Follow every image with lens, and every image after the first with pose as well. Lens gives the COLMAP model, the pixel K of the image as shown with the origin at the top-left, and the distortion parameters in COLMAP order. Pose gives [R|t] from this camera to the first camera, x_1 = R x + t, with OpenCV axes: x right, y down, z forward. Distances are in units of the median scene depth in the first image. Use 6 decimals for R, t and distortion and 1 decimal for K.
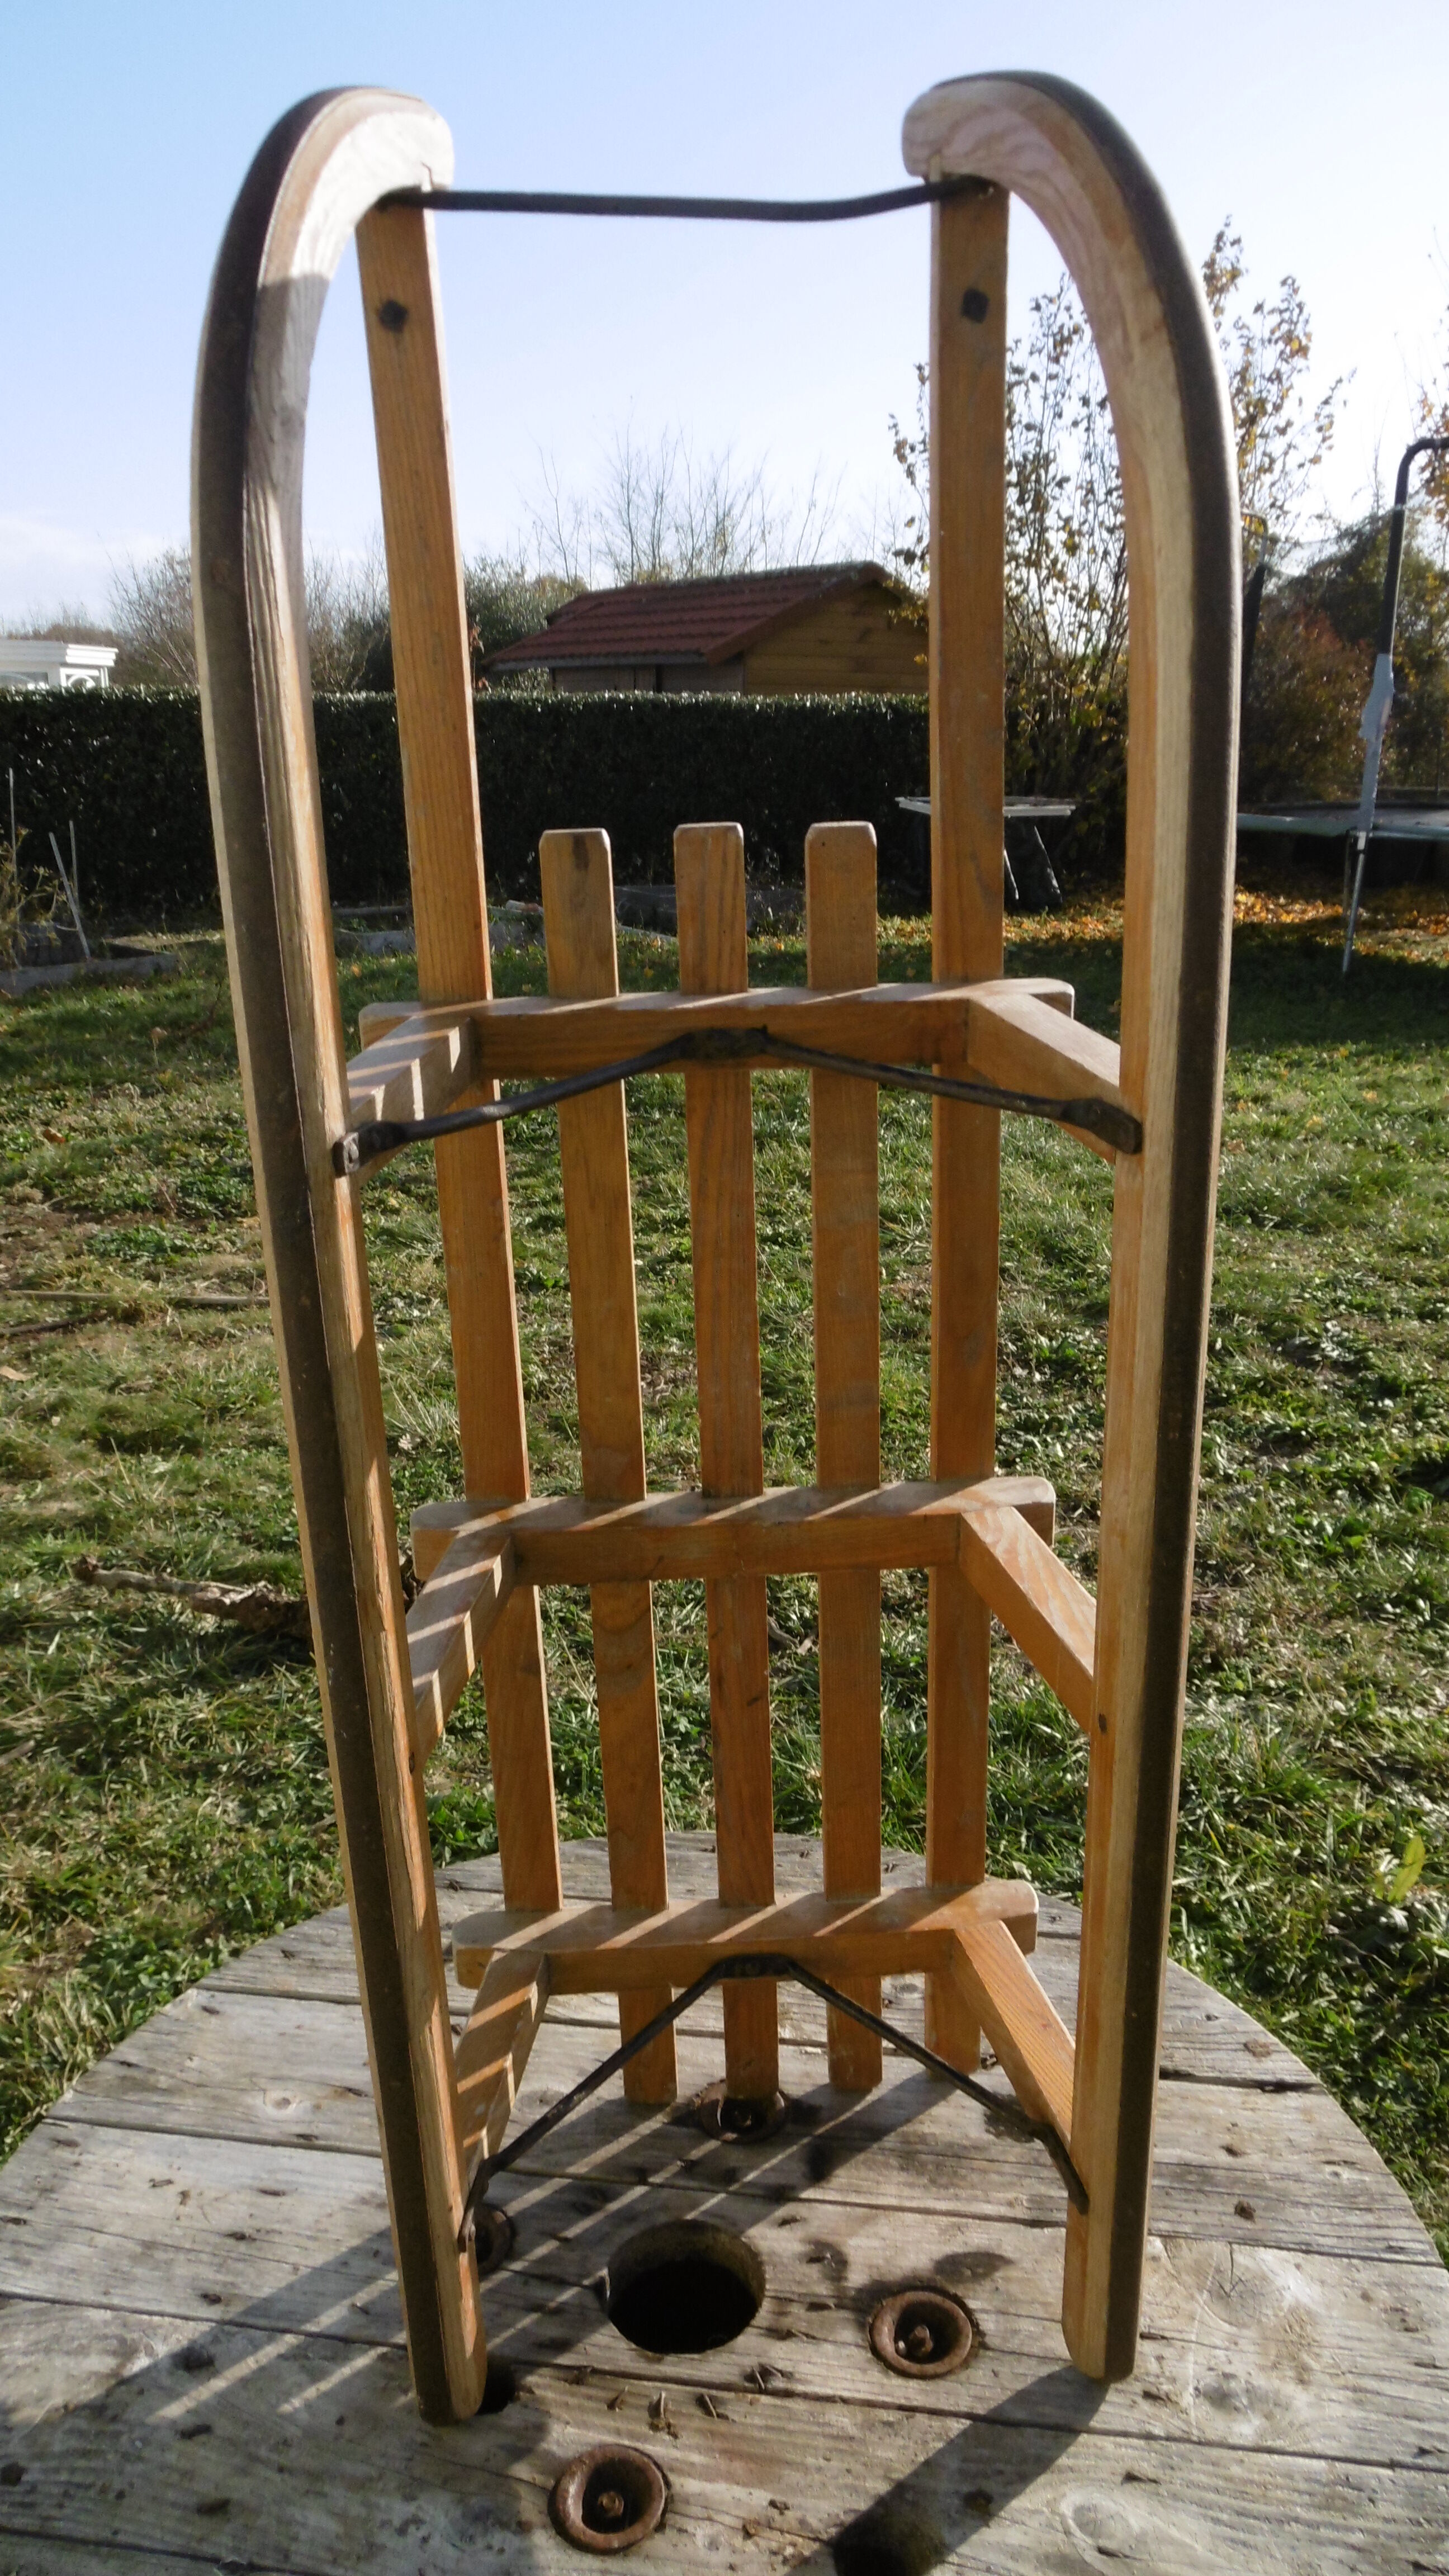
lens RADIAL K [[1826.8, 0, 734.3], [0, 1826.8, 1281.0], [0, 0, 1]] dist [-0.013527, 0.005100]
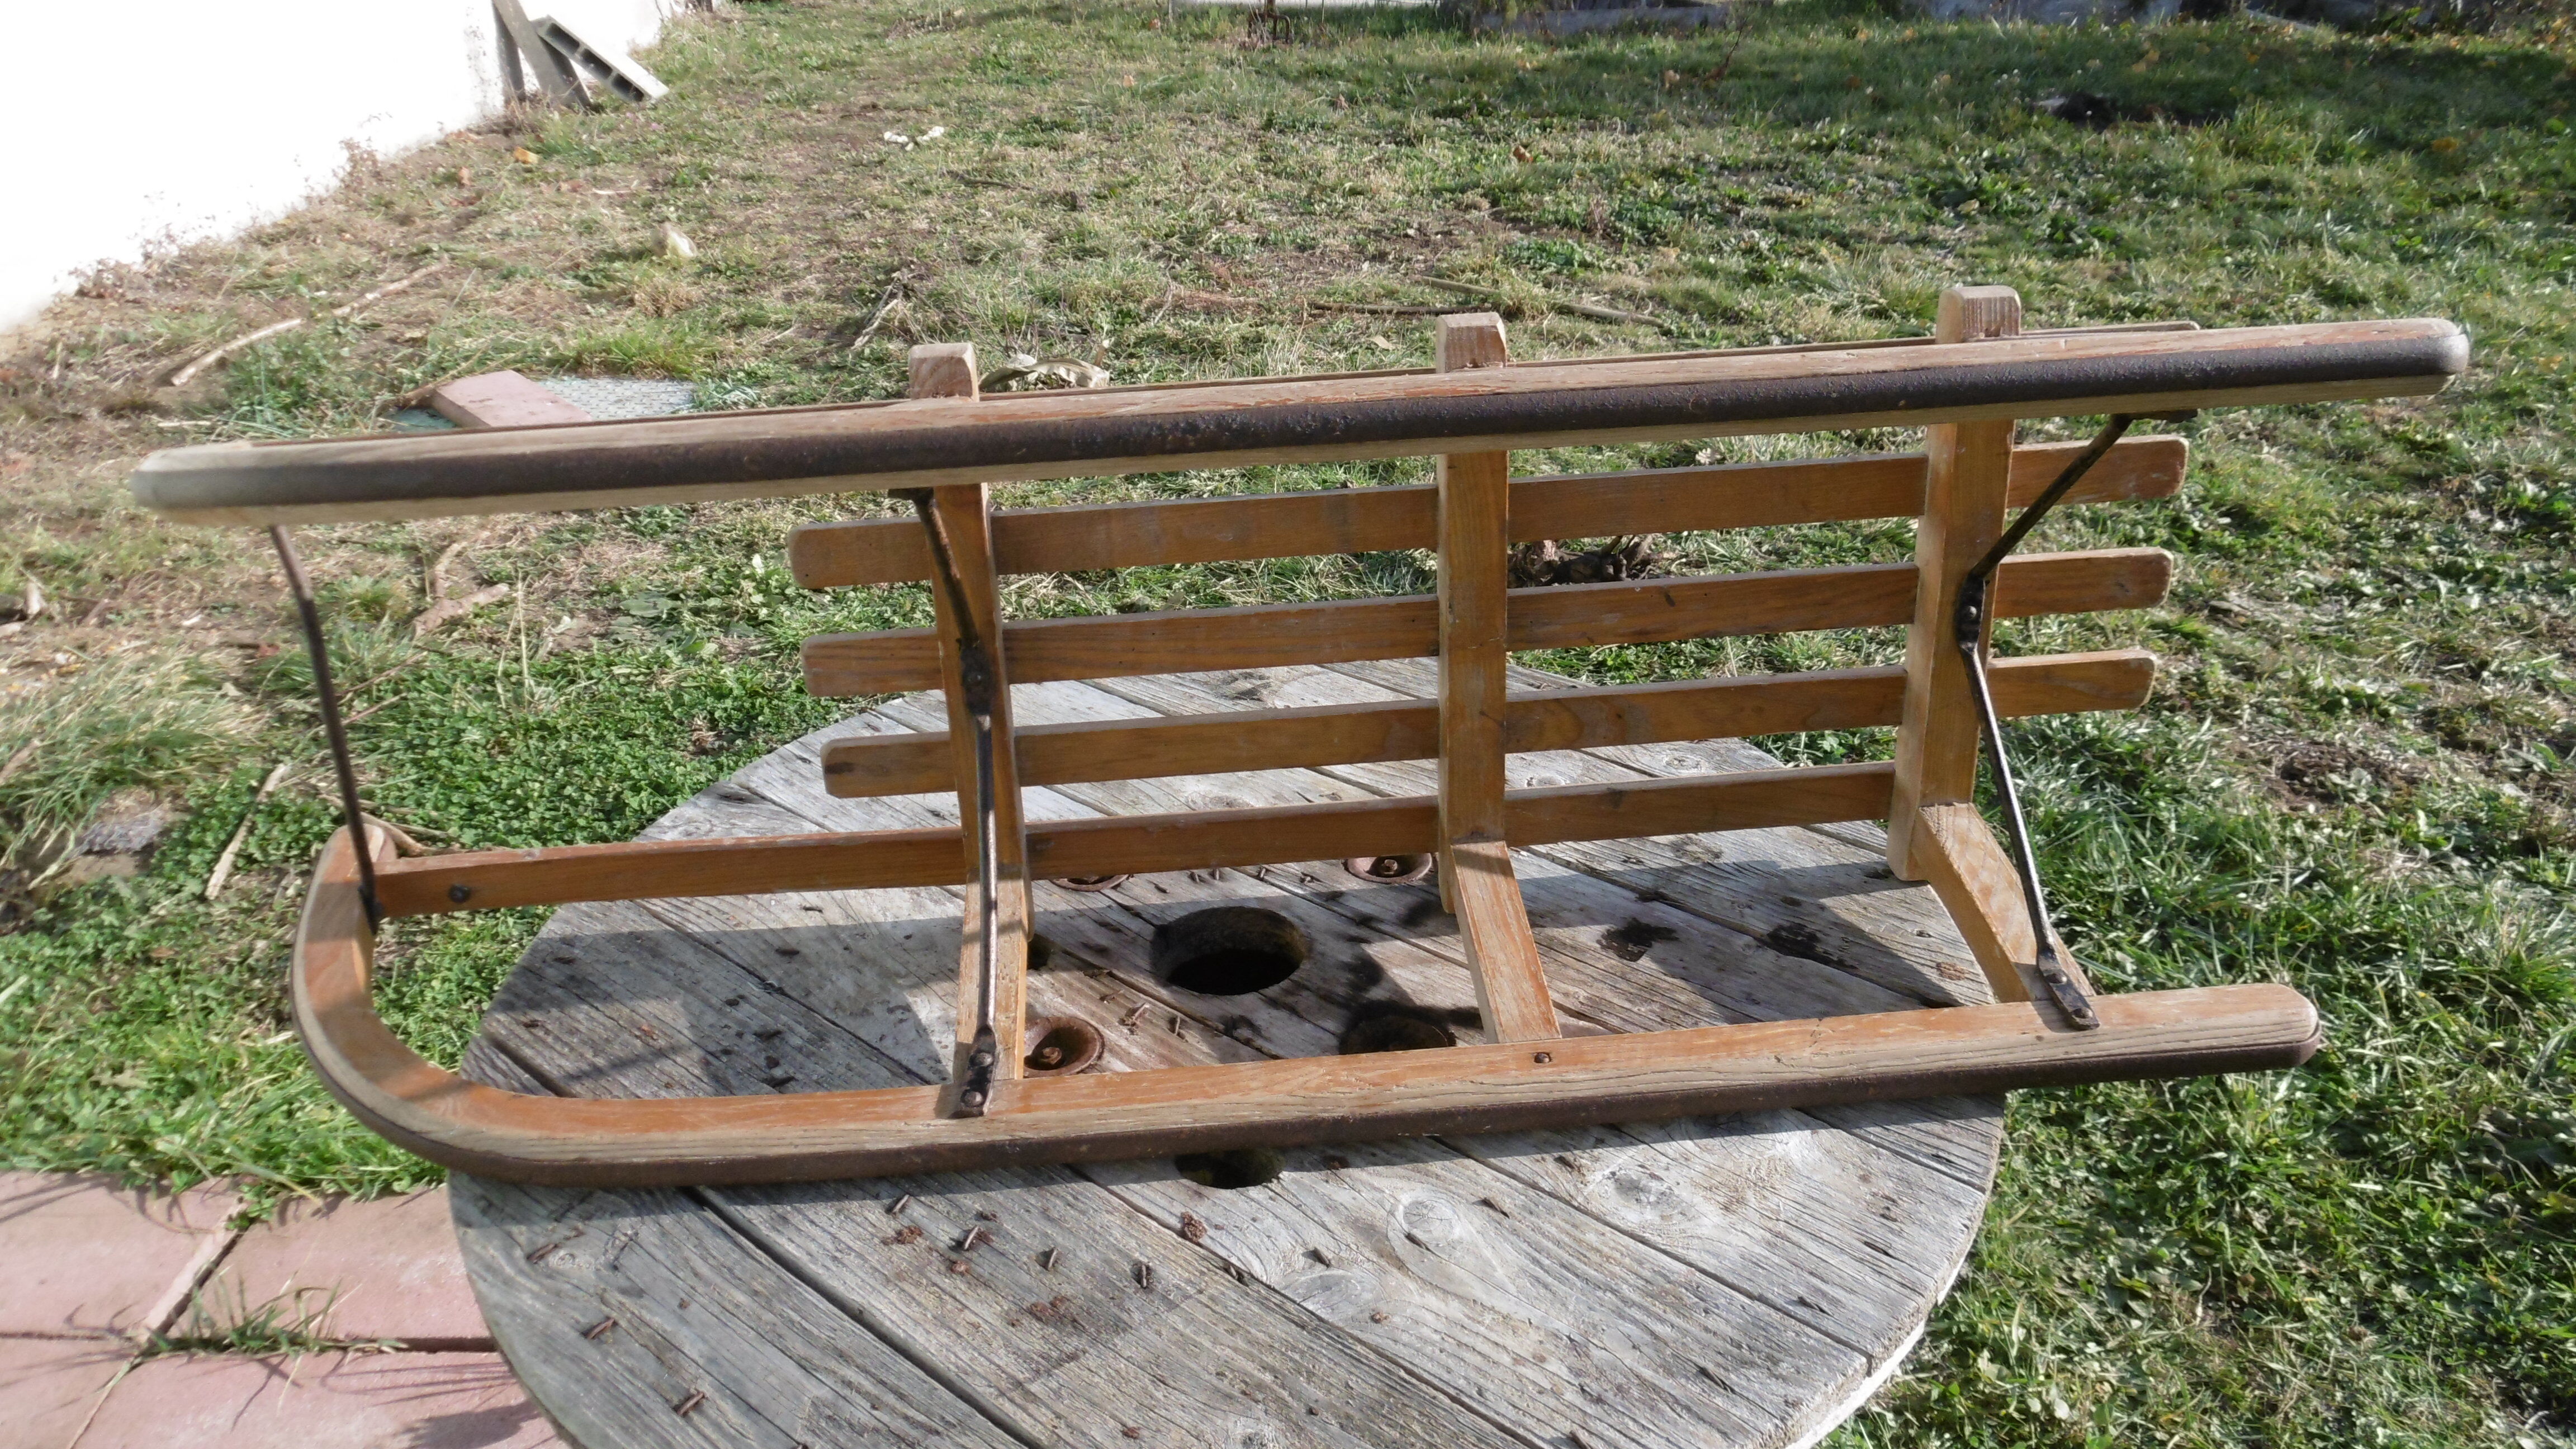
lens RADIAL K [[1826.8, 0, 1276.0], [0, 1826.8, 727.6], [0, 0, 1]] dist [-0.013527, 0.005100]
pose [[0.853665, 0.238385, -0.463065, 0.149581], [-0.150047, 0.963973, 0.219639, 0.066104], [0.498741, -0.118017, 0.858679, 0.044994]]
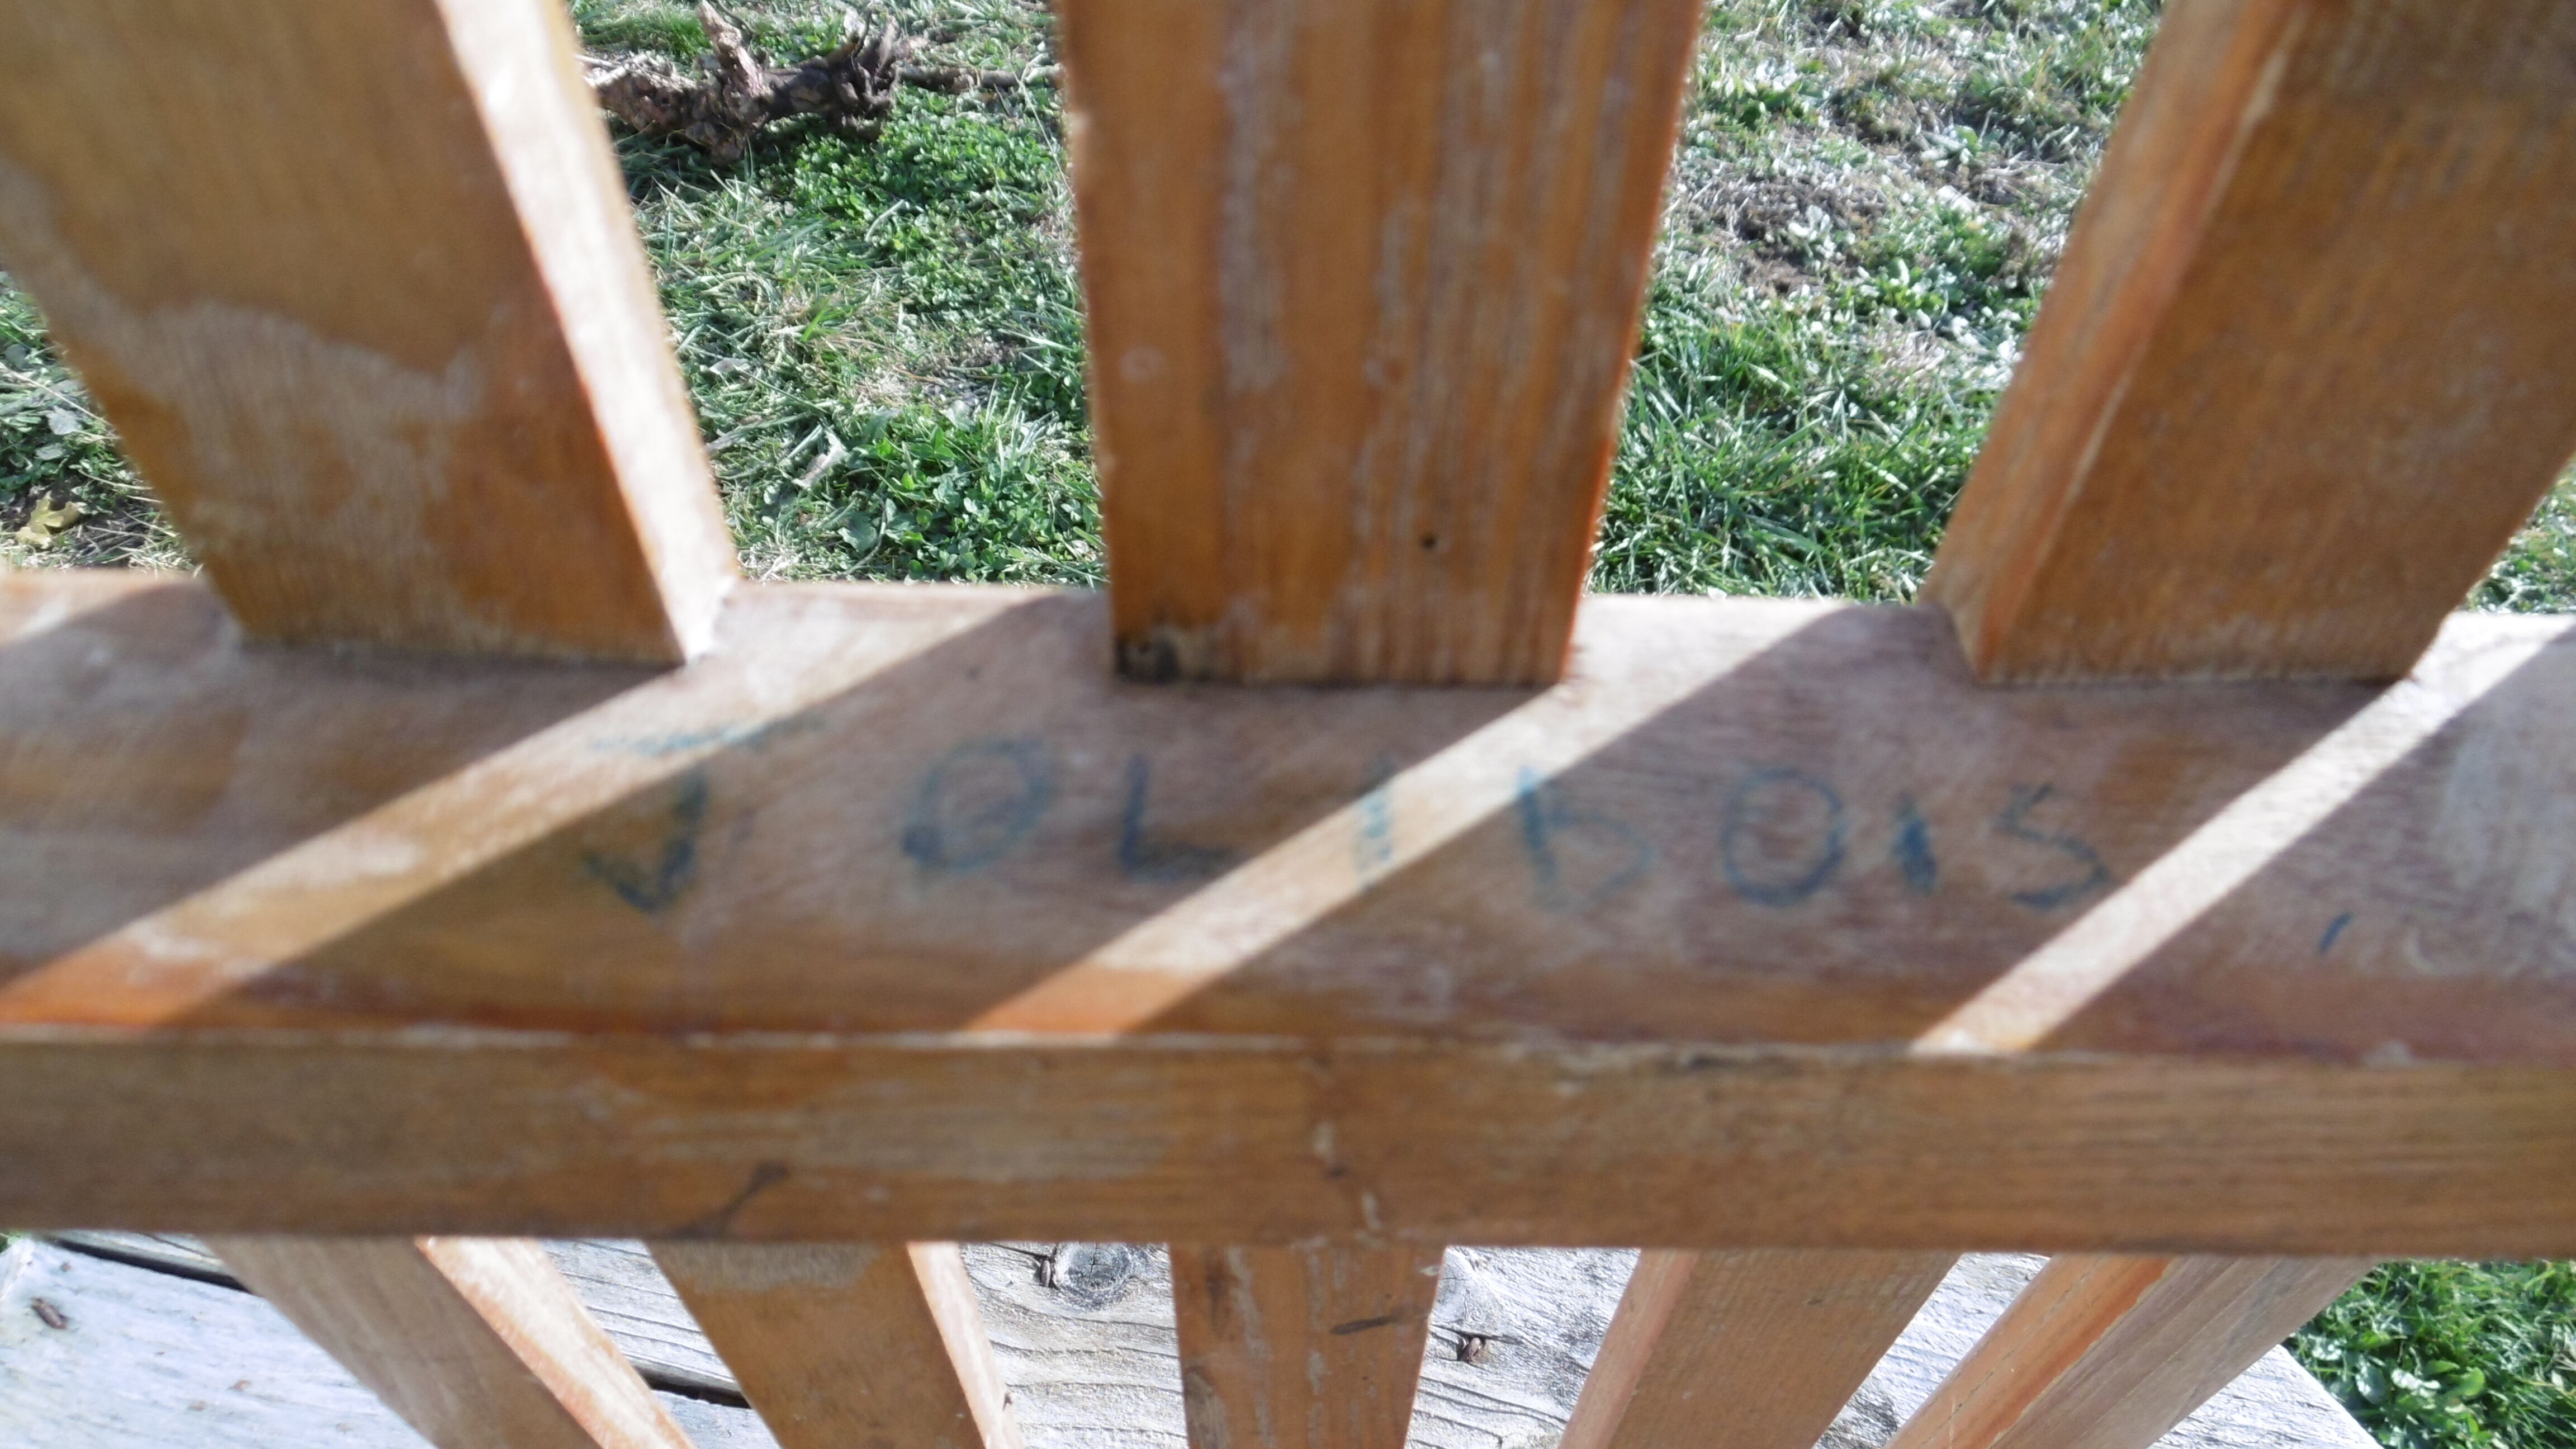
lens RADIAL K [[1826.8, 0, 1307.6], [0, 1826.8, 707.5], [0, 0, 1]] dist [-0.013527, 0.005100]
pose [[0.997428, 0.070826, 0.010973, -0.001781], [-0.066720, 0.861675, 0.503056, 0.017089], [0.026175, -0.502494, 0.864184, 0.308866]]
